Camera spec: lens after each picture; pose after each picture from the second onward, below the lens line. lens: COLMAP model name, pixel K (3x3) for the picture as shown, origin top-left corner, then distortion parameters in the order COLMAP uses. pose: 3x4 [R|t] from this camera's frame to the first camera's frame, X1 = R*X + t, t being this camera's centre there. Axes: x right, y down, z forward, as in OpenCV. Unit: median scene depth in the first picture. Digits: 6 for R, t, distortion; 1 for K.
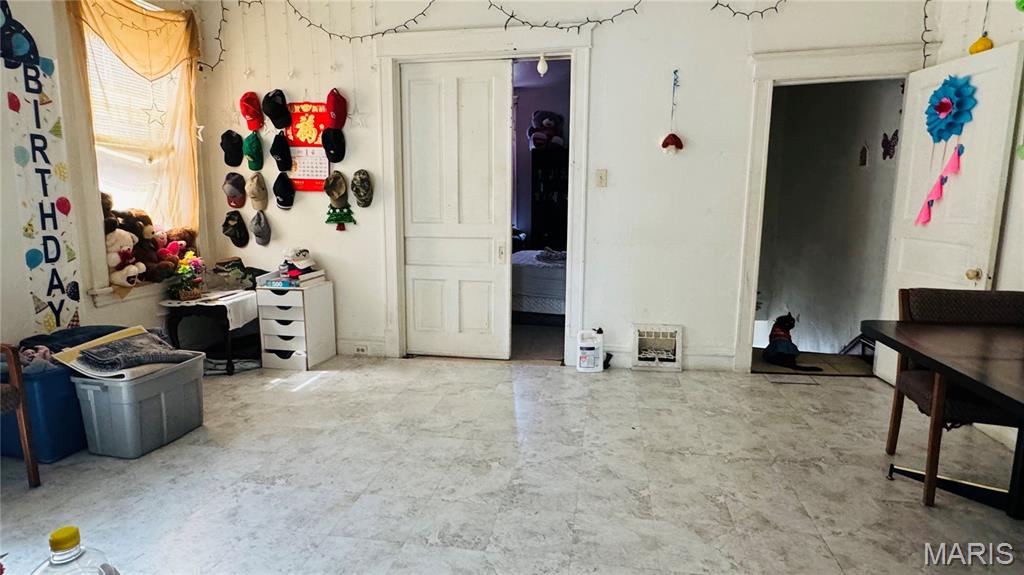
lens RADIAL K [[566.3, 0, 504.1], [0, 566.3, 286.6], [0, 0, 1]] dist [-0.001498, 0.000437]
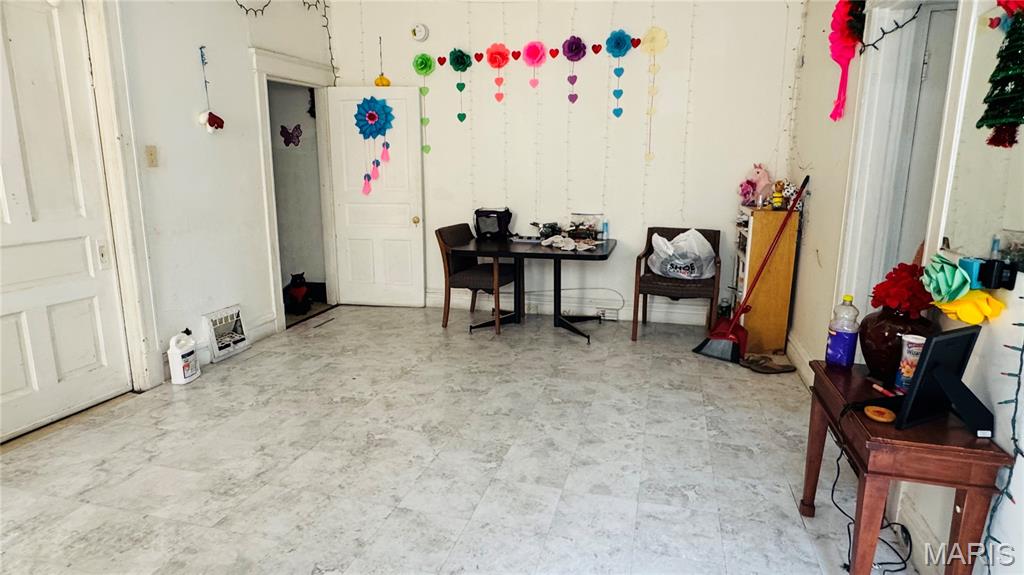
lens RADIAL K [[566.3, 0, 510.5], [0, 566.3, 285.1], [0, 0, 1]] dist [-0.001498, 0.000437]
pose [[0.095987, -0.199729, 0.975138, -0.836960], [0.163663, 0.969496, 0.182463, -0.094220], [-0.981835, 0.142080, 0.125747, 0.518934]]
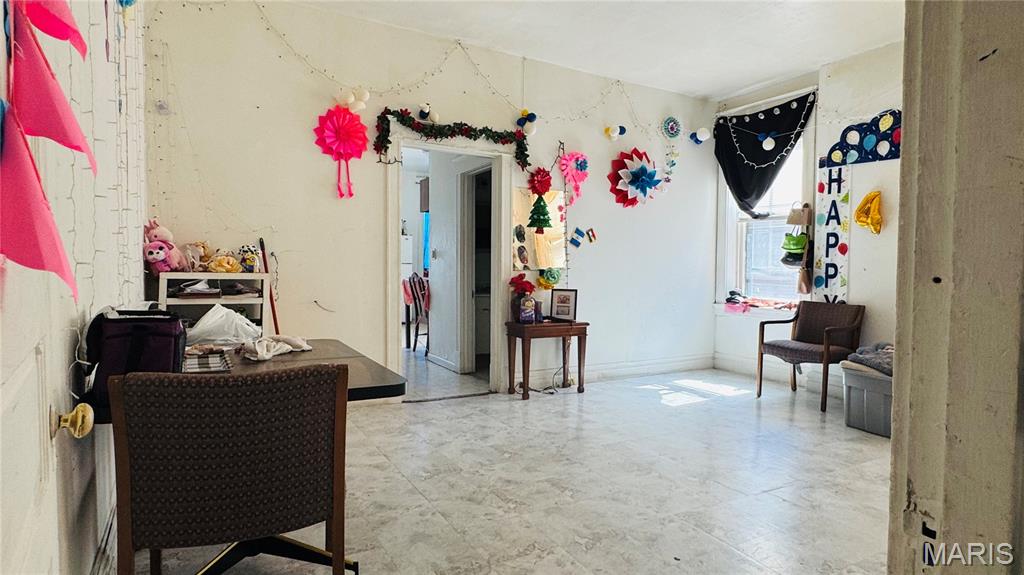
lens RADIAL K [[566.3, 0, 506.8], [0, 566.3, 286.2], [0, 0, 1]] dist [-0.001498, 0.000437]
pose [[-0.777074, 0.019393, -0.629110, 0.822169], [-0.112273, 0.979224, 0.168865, -0.168220], [0.619314, 0.201852, -0.758753, 1.338216]]
